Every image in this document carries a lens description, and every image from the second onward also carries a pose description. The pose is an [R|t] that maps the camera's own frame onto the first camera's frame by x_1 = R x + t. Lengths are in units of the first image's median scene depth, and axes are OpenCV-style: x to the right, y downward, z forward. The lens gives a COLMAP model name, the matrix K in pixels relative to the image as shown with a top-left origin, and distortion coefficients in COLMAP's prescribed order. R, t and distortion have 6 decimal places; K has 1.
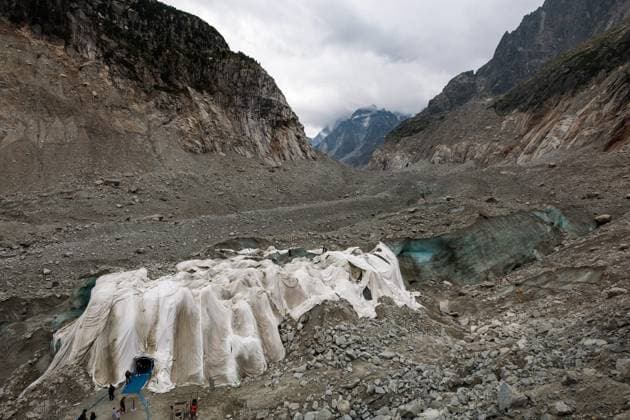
lens RADIAL K [[333.7, 0, 320.7], [0, 333.7, 203.5], [0, 0, 1]] dist [-0.000732, 0.001049]
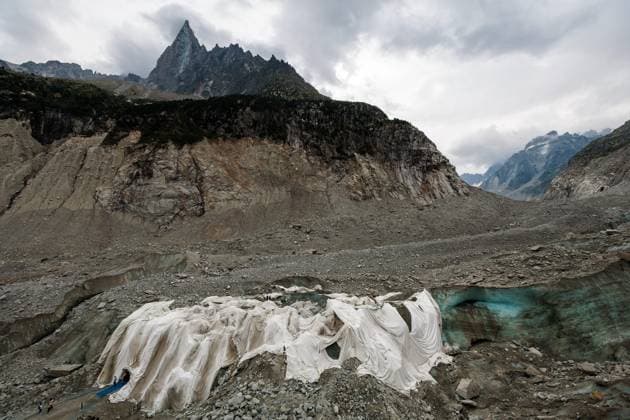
lens RADIAL K [[264.5, 0, 317.5], [0, 264.5, 203.4], [0, 0, 1]] dist [-0.001568, 0.000610]
pose [[0.829350, -0.087065, -0.551905, 0.088147], [0.018512, 0.991524, -0.128599, -0.008452], [0.558423, 0.096437, 0.823932, 0.049505]]
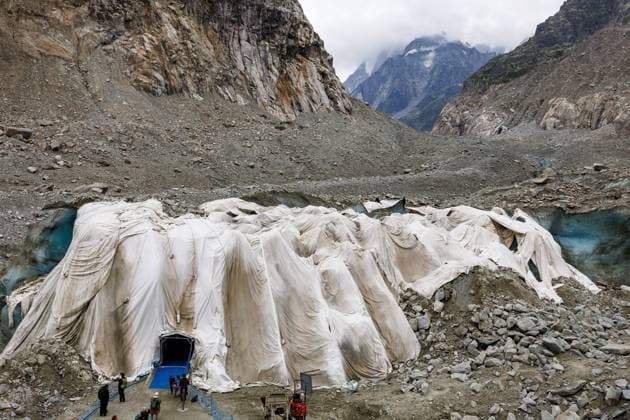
lens RADIAL K [[560.9, 0, 343.1], [0, 560.9, 178.7], [0, 0, 1]] dist [-0.000364, 0.008054]
pose [[0.999605, 0.025573, -0.011692, -0.027320], [-0.025886, 0.999287, -0.027486, 0.023900], [0.010980, 0.027778, 0.999554, 0.008133]]
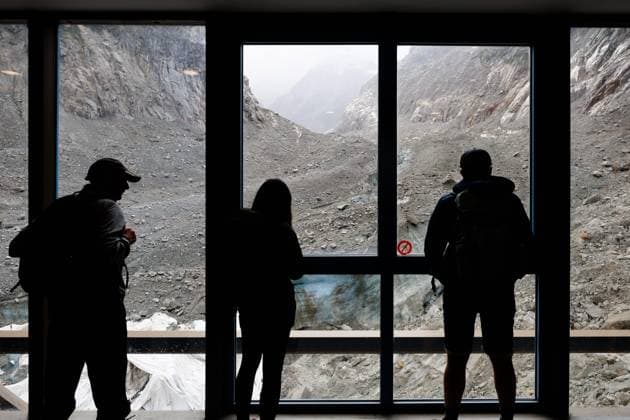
lens RADIAL K [[403.2, 0, 355.0], [0, 403.2, 171.6], [0, 0, 1]] dist [-0.001449, 0.004538]
pose [[0.985841, -0.024921, 0.165819, 0.068529], [0.023318, 0.999661, 0.011608, -0.033438], [-0.166052, -0.007577, 0.986088, 0.027241]]
